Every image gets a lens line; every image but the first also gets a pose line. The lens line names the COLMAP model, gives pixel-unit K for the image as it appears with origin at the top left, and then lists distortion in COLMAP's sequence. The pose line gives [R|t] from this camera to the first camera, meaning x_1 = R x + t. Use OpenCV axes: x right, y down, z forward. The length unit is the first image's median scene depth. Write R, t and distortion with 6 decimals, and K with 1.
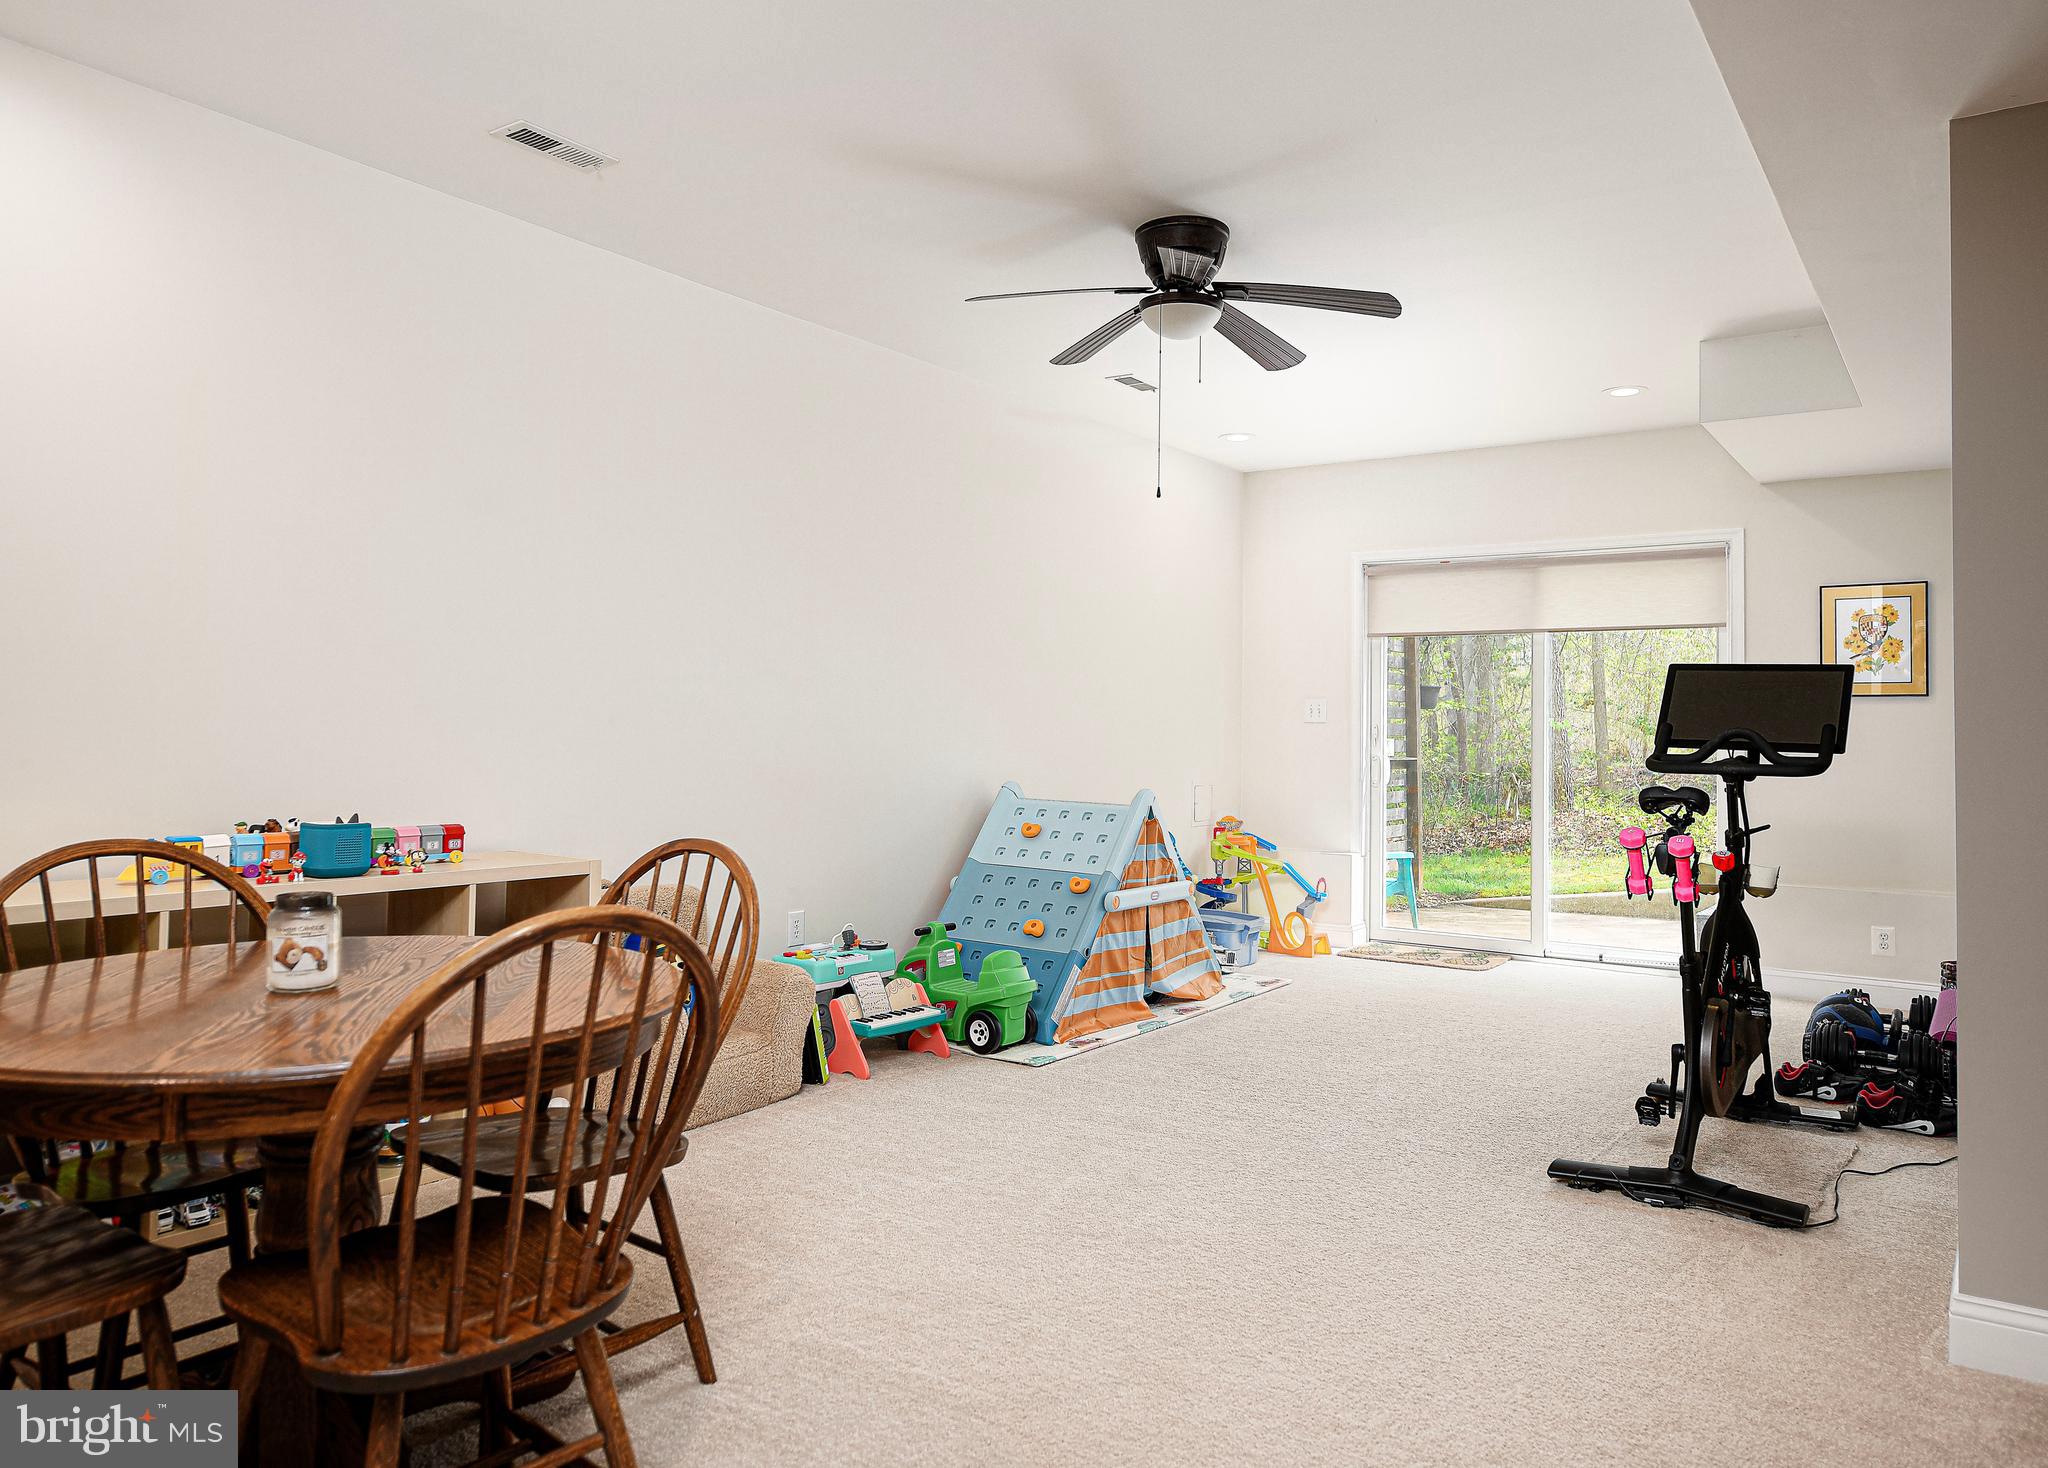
lens RADIAL K [[1375.1, 0, 1024.4], [0, 1375.1, 730.4], [0, 0, 1]] dist [-0.001529, -0.000132]
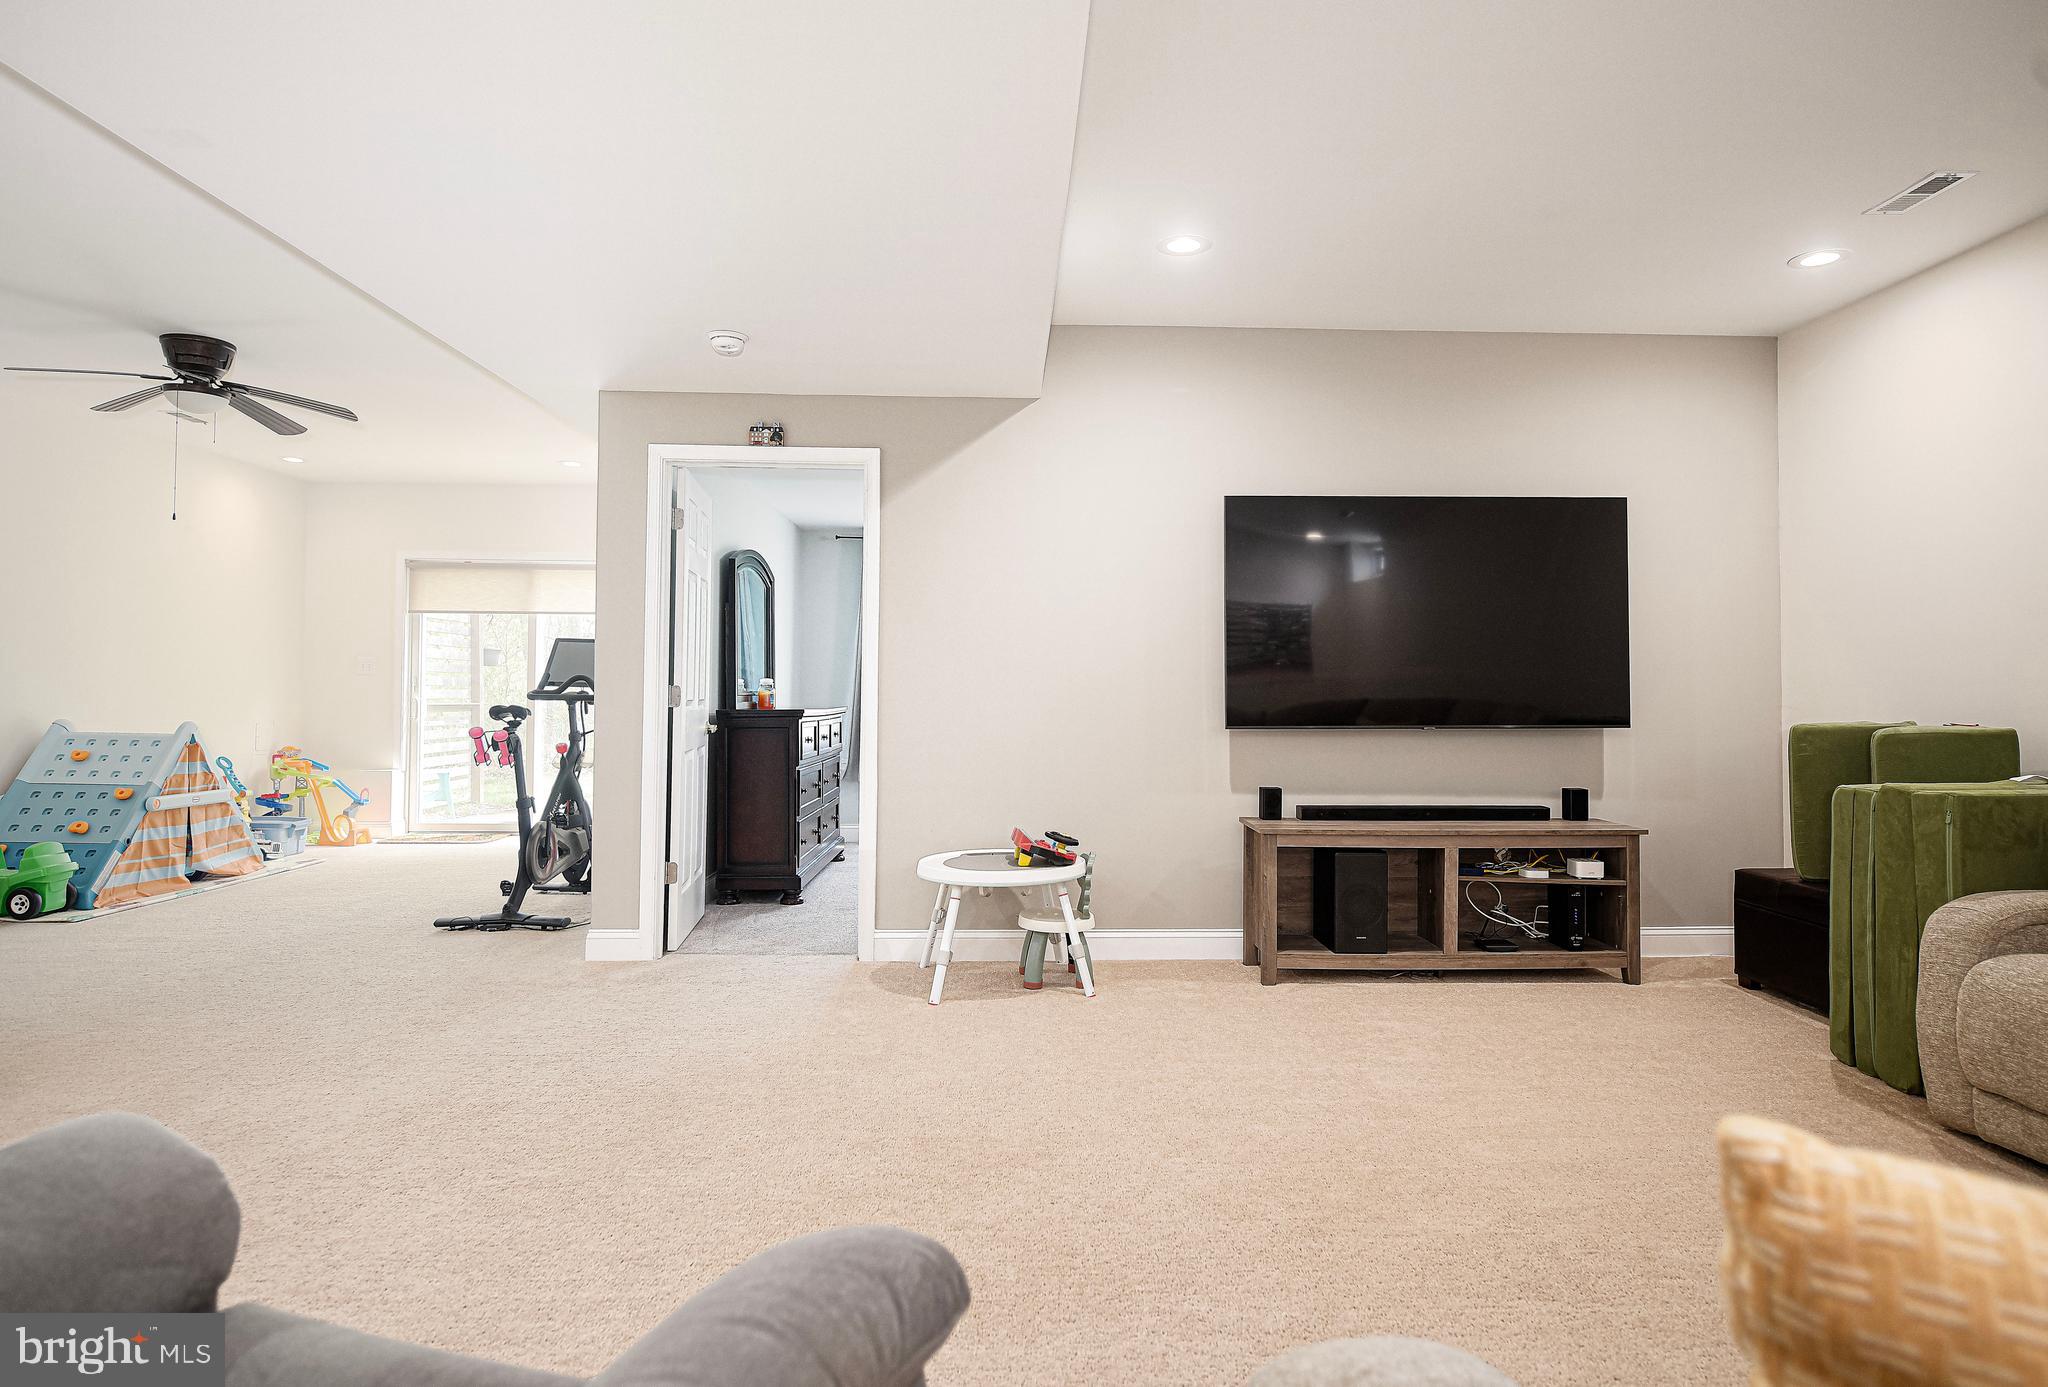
lens RADIAL K [[1199.9, 0, 1063.0], [0, 1199.9, 670.8], [0, 0, 1]] dist [0.005119, -0.002575]
pose [[0.795872, 0.003235, 0.605456, 0.057758], [0.006078, 0.999893, -0.013332, 0.013924], [-0.605434, 0.014291, 0.795767, -0.480858]]
